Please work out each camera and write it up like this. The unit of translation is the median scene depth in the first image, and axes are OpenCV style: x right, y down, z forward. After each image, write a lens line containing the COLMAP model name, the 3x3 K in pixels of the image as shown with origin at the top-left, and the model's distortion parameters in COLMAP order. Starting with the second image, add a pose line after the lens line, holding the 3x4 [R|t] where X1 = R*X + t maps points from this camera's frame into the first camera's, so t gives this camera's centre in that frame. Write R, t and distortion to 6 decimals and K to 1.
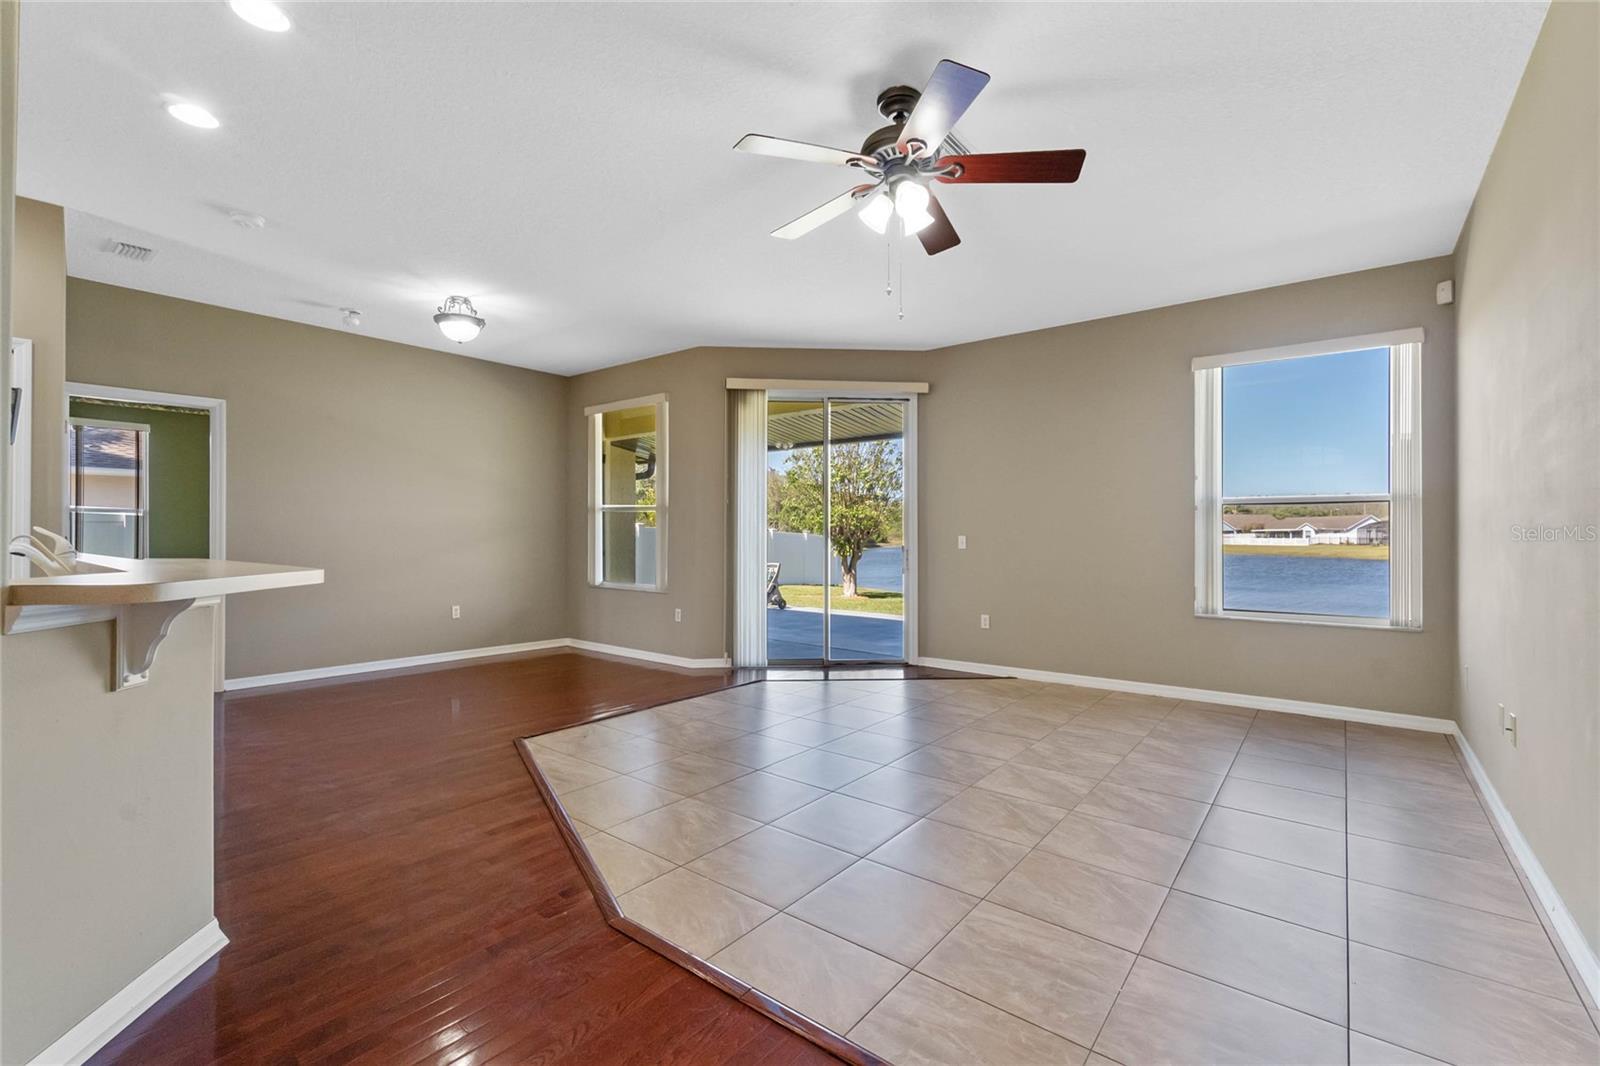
lens RADIAL K [[687.4, 0, 797.3], [0, 687.4, 536.0], [0, 0, 1]] dist [-0.003820, 0.000471]
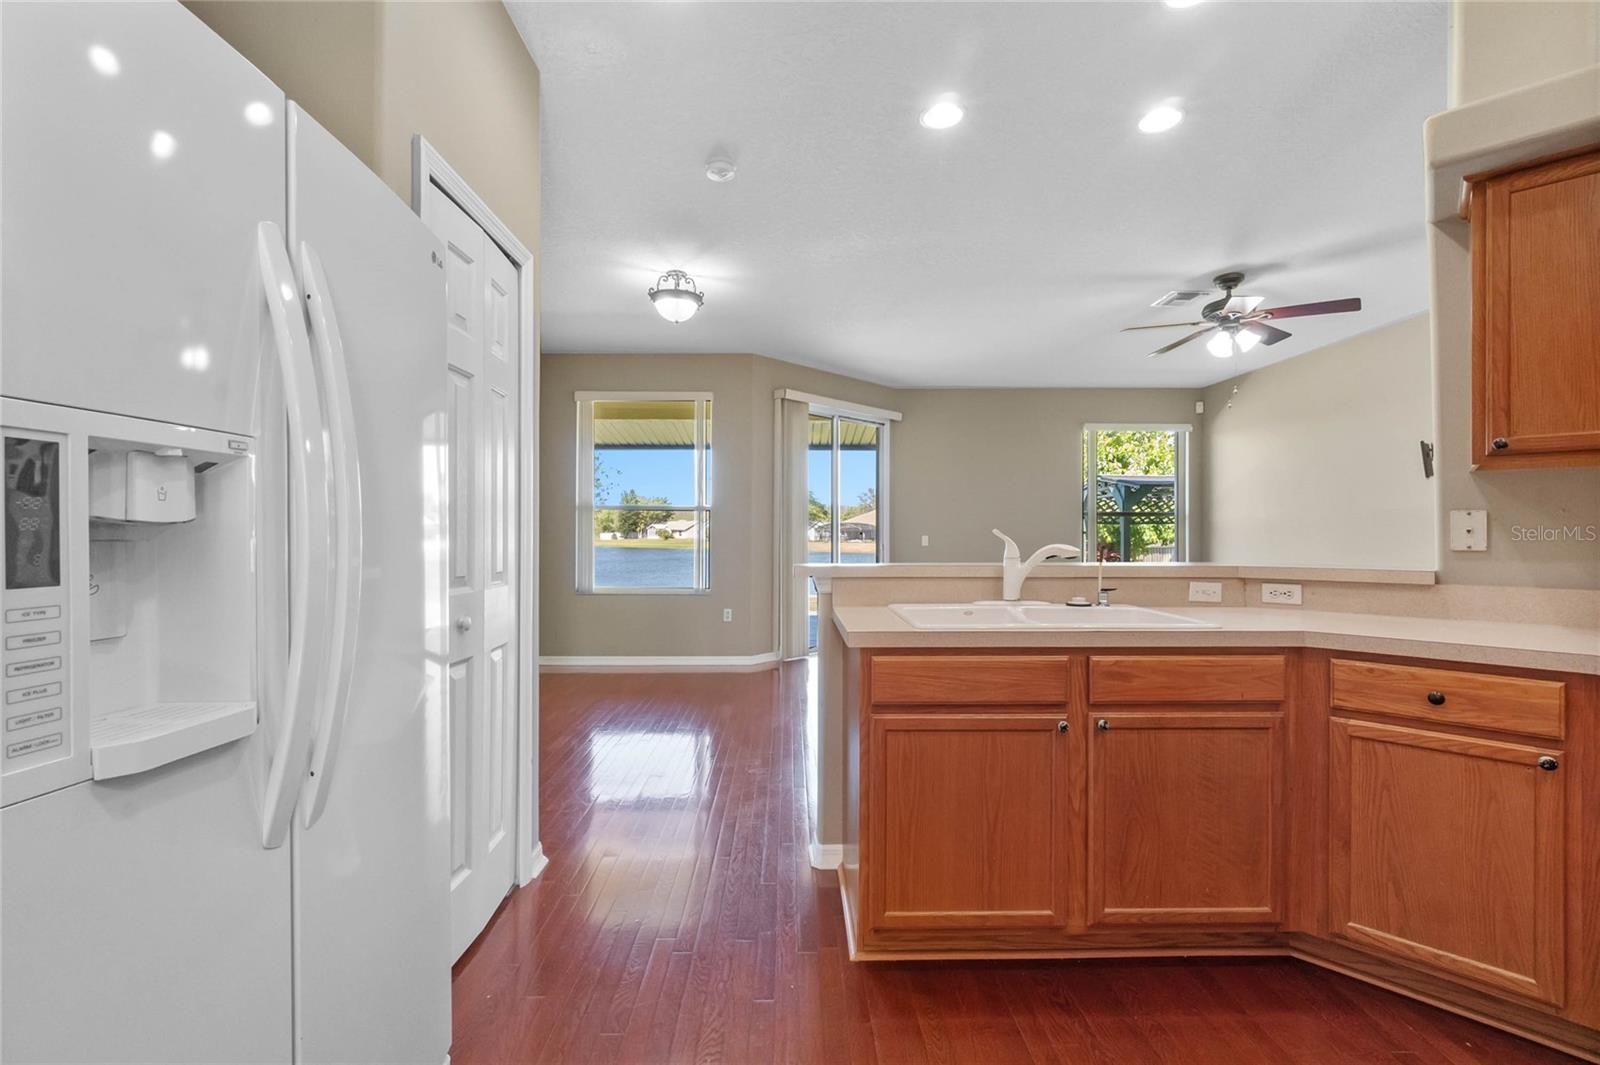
lens RADIAL K [[687.4, 0, 797.3], [0, 687.4, 535.5], [0, 0, 1]] dist [-0.003820, 0.000471]
pose [[0.768578, -0.001549, 0.639754, -0.775205], [0.001320, 0.999999, 0.000836, -0.002047], [-0.639755, 0.000202, 0.768579, 0.168627]]
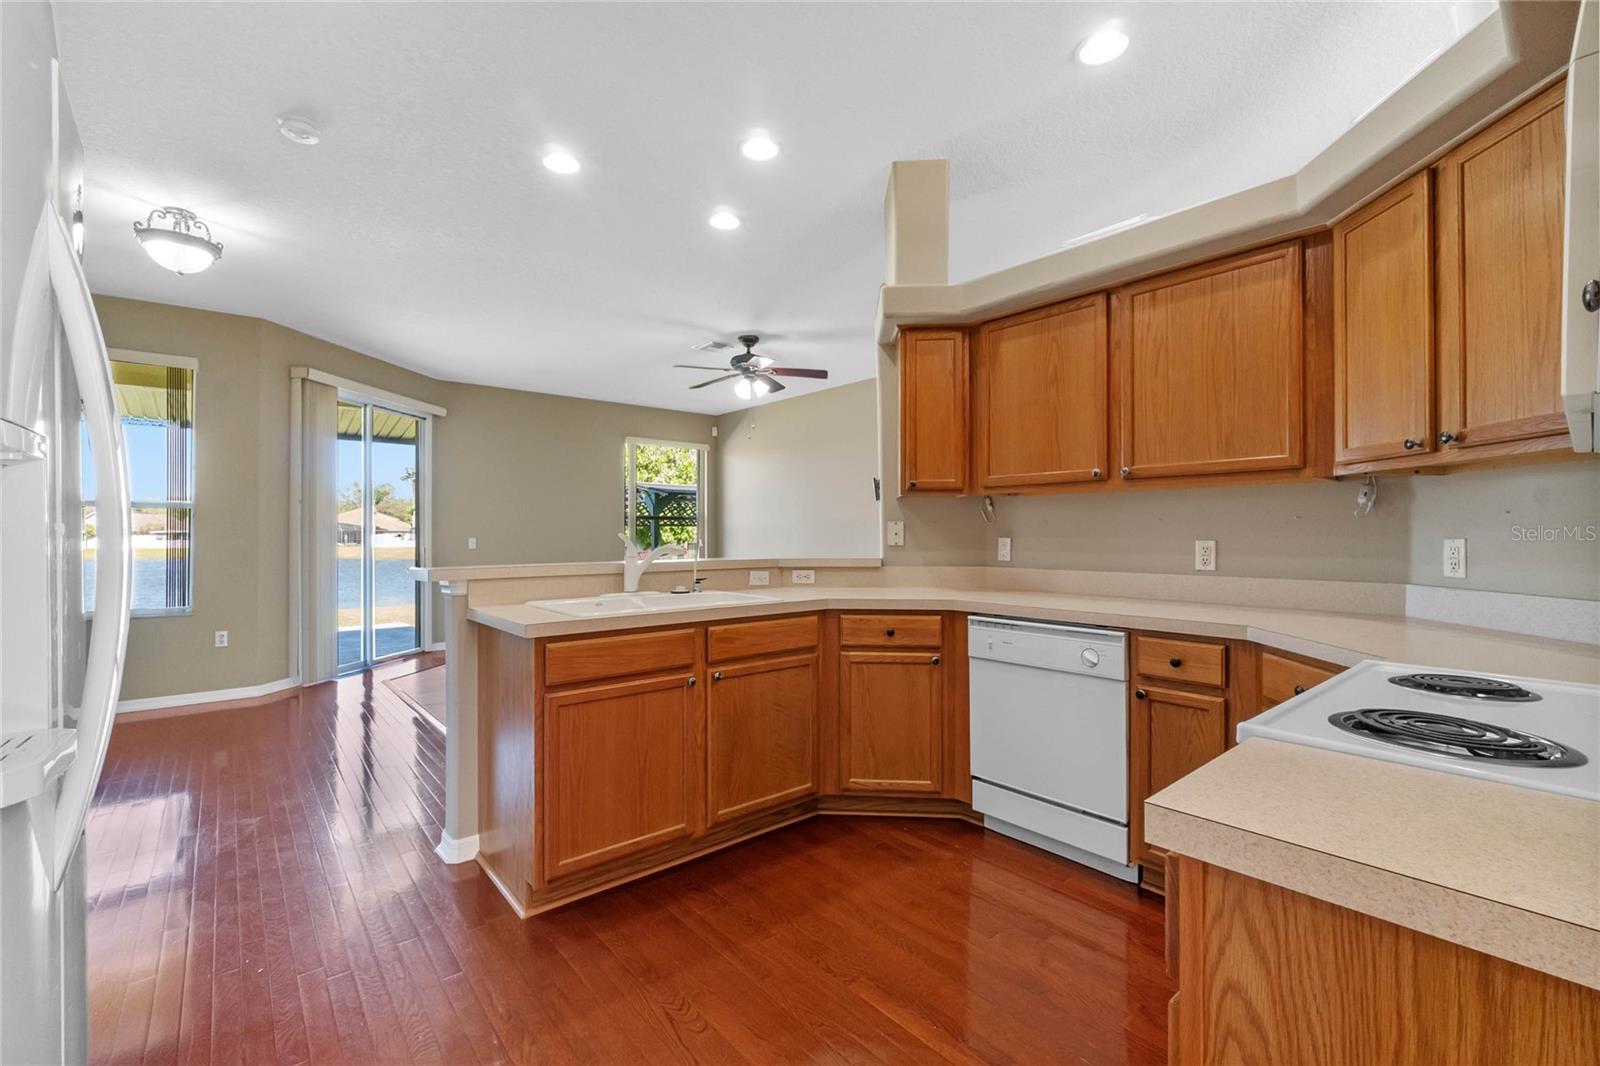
lens RADIAL K [[687.4, 0, 797.3], [0, 687.4, 536.0], [0, 0, 1]] dist [-0.003820, 0.000471]
pose [[0.192140, -0.004076, 0.981359, -0.877427], [0.006158, 0.999977, 0.002948, -0.003833], [-0.981348, 0.005476, 0.192161, 0.188282]]
